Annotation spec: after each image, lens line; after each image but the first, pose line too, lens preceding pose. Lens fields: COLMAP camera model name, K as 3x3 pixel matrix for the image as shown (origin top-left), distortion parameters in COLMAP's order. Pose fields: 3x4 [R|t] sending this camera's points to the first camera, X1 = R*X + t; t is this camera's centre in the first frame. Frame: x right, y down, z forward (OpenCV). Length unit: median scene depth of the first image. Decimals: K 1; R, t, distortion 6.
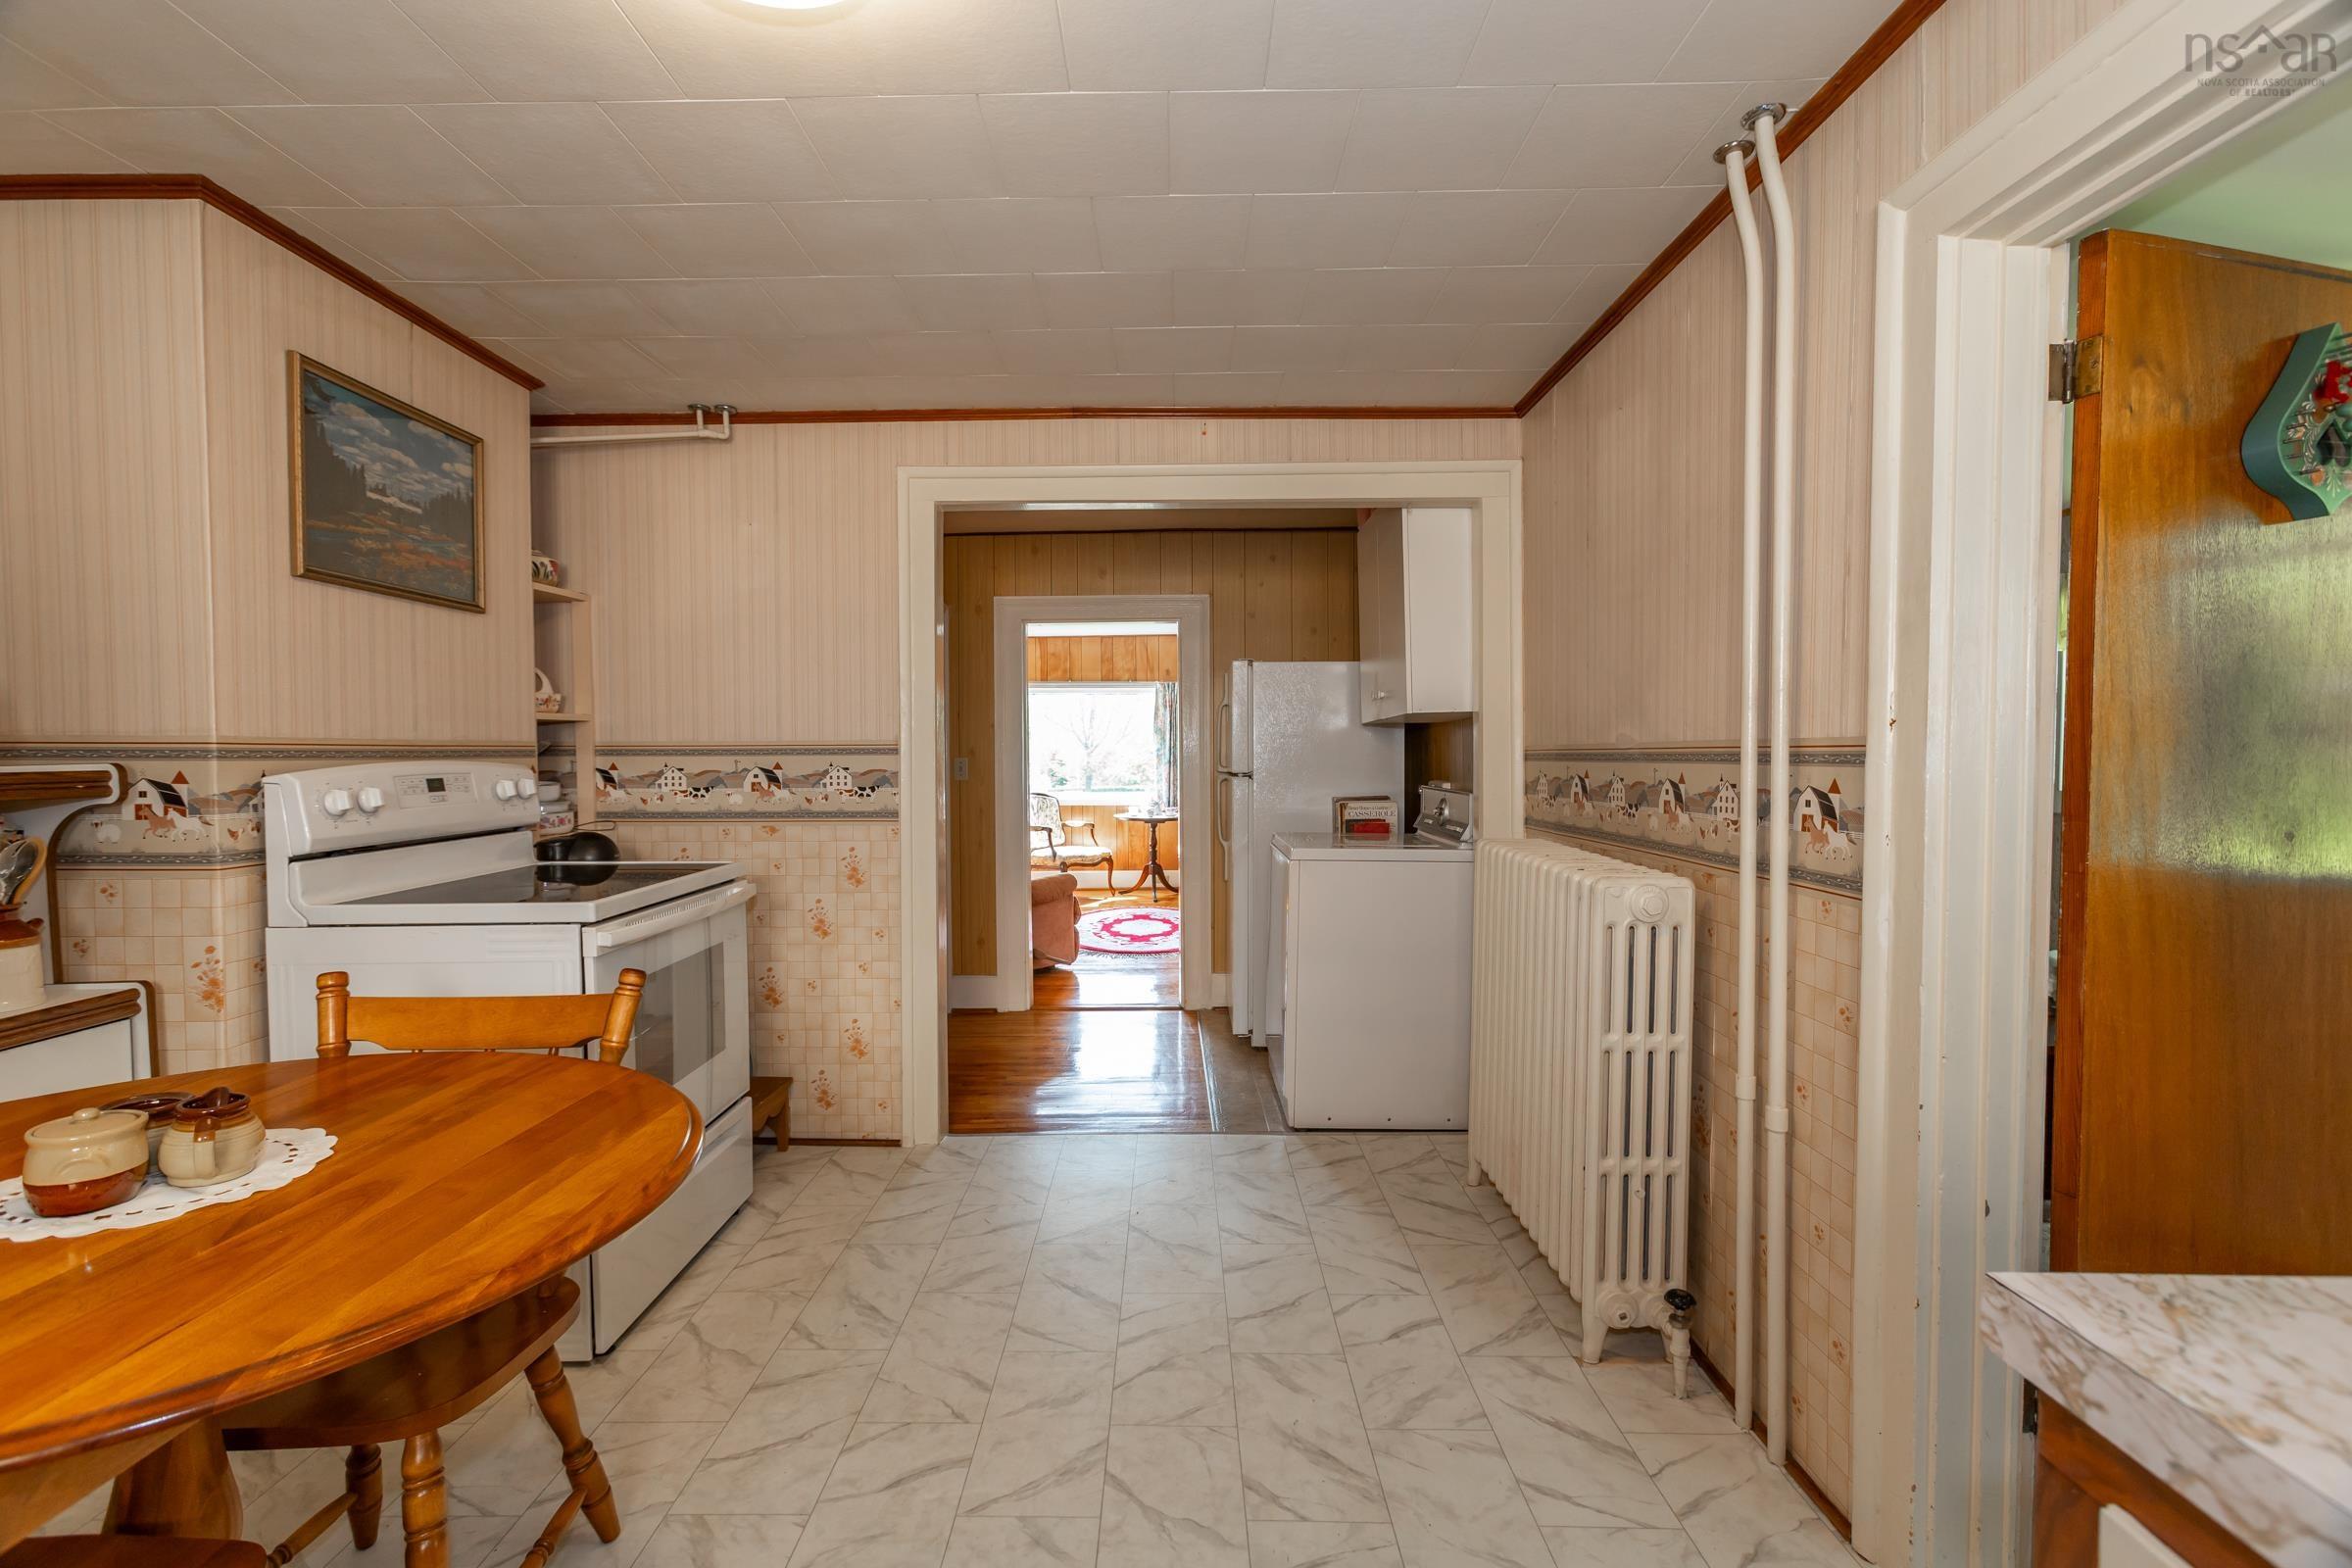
lens RADIAL K [[1038.8, 0, 1180.9], [0, 1038.8, 776.5], [0, 0, 1]] dist [0.006484, 0.000343]
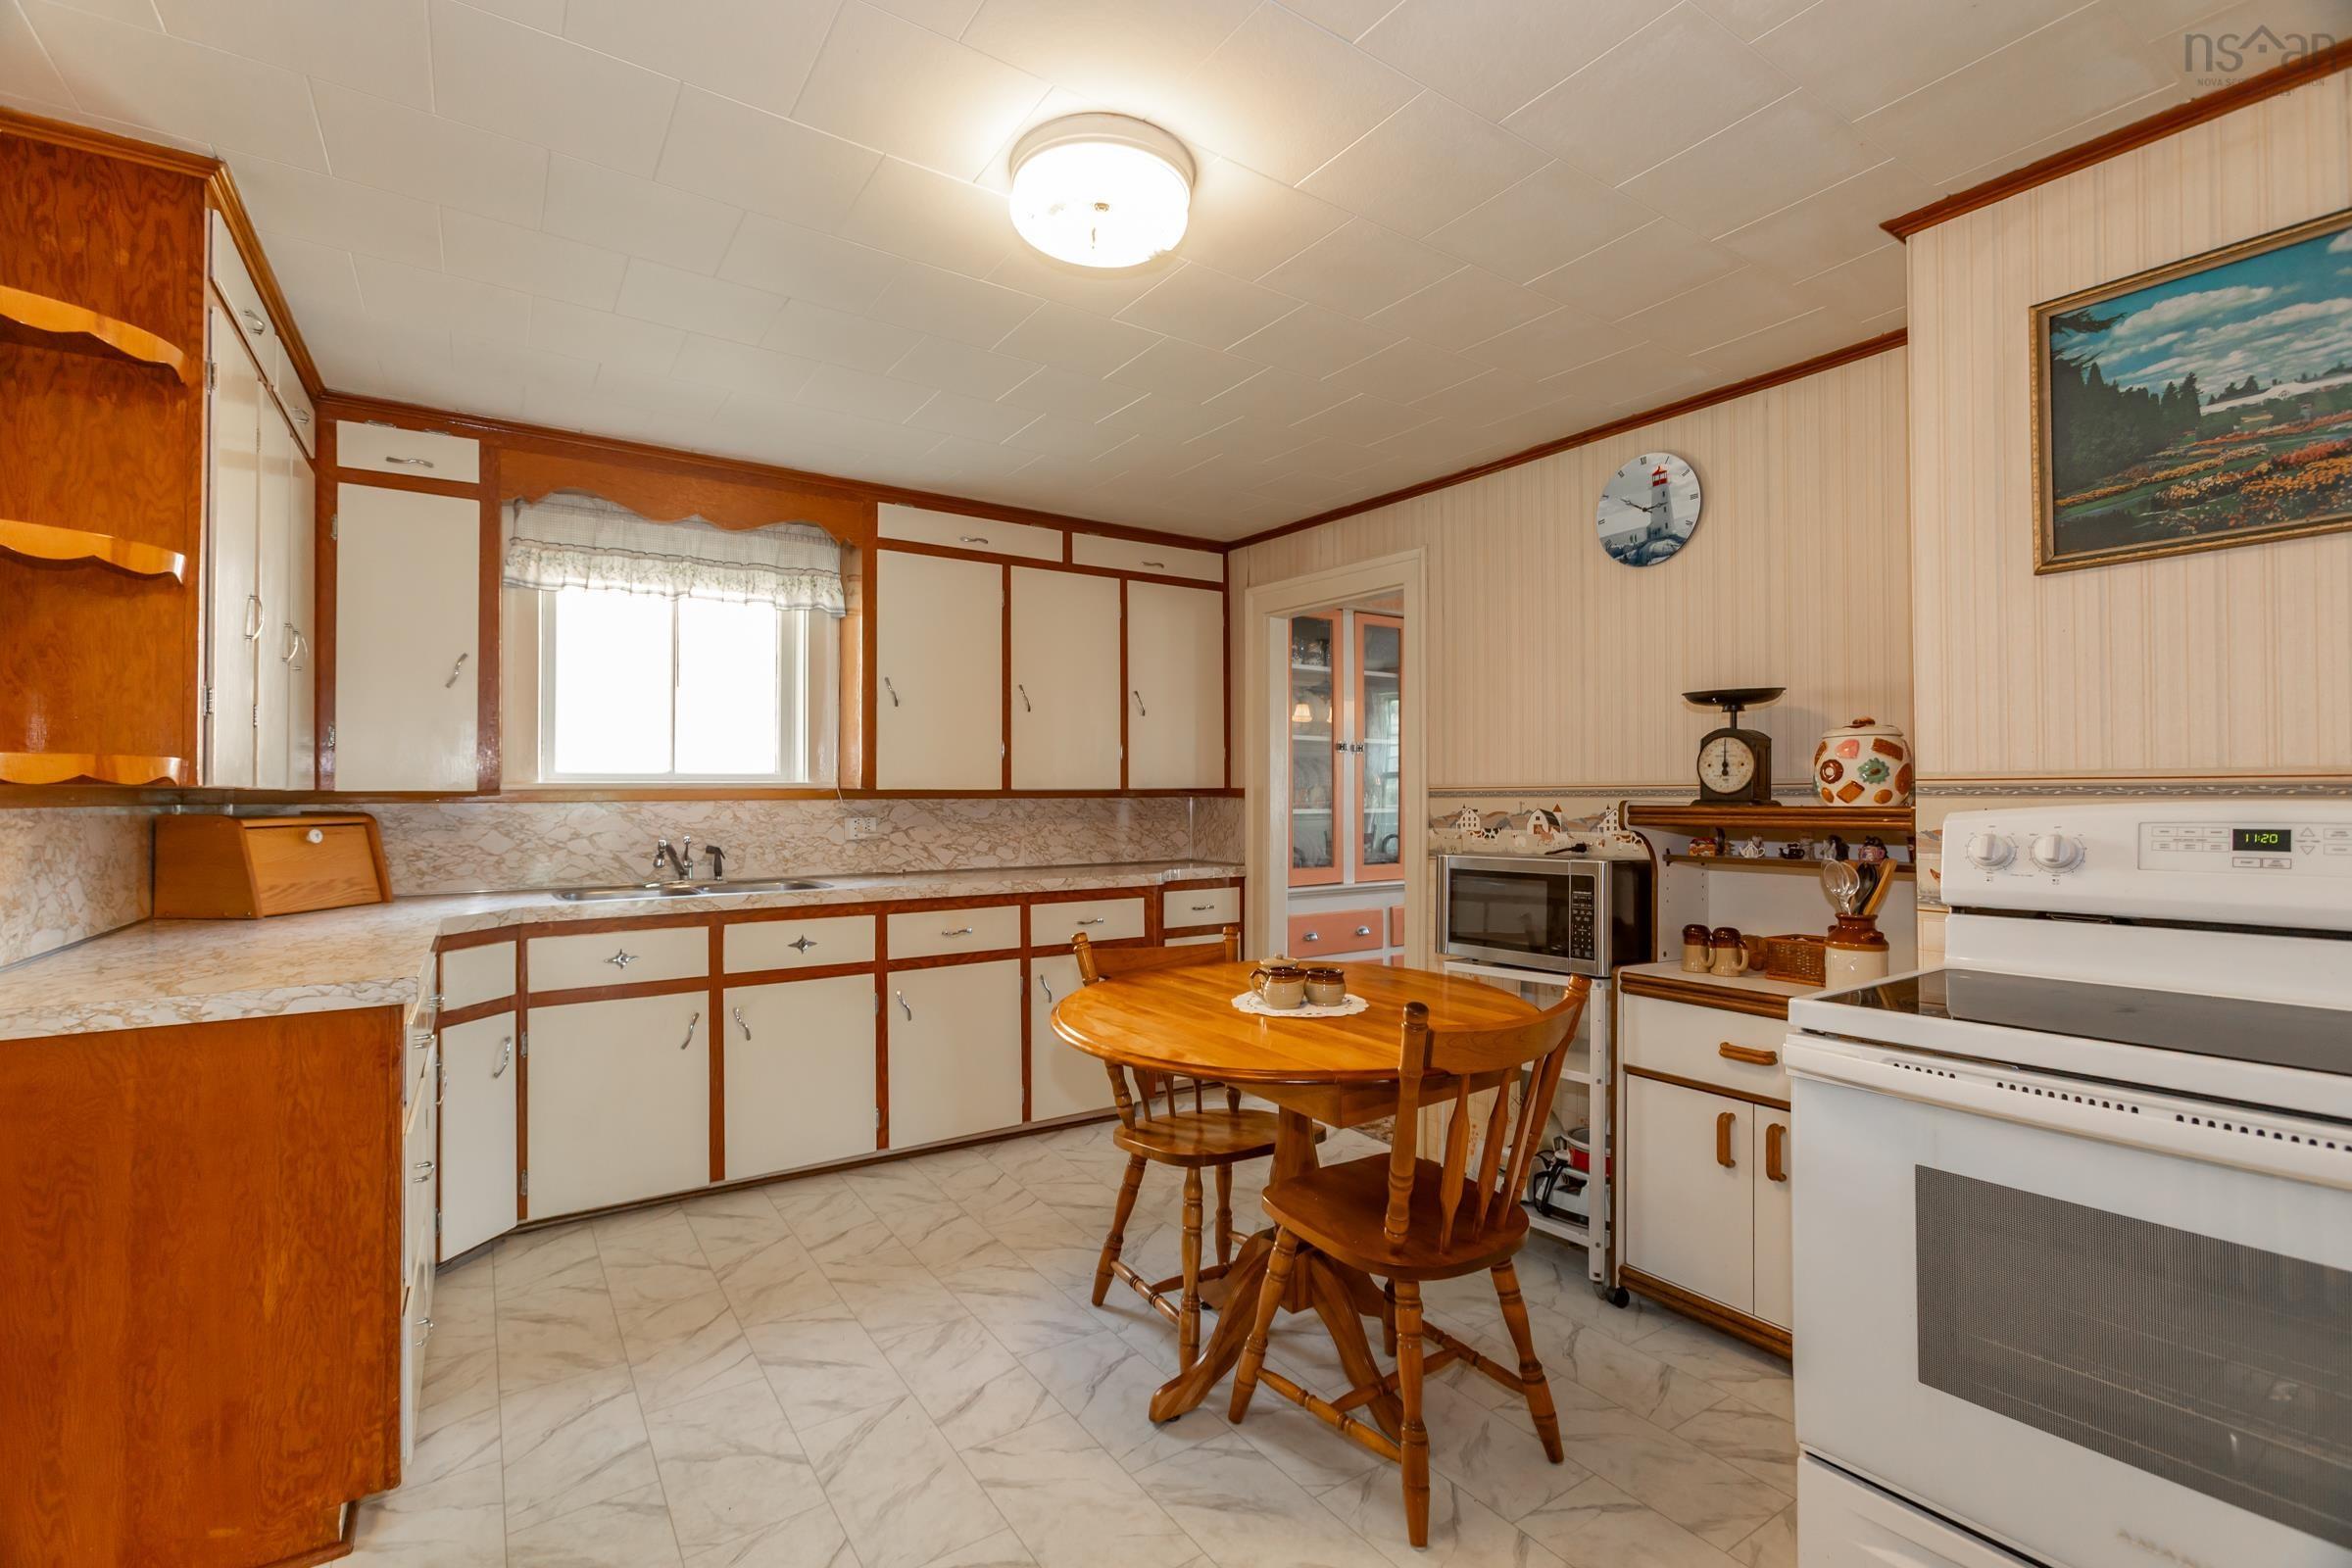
lens RADIAL K [[1037.7, 0, 1163.4], [0, 1037.7, 784.1], [0, 0, 1]] dist [-0.026522, 0.013869]
pose [[-0.846331, -0.001586, -0.532654, 0.128258], [-0.007625, 0.999929, 0.009139, -0.021550], [0.532602, 0.011796, -0.846284, 0.984376]]
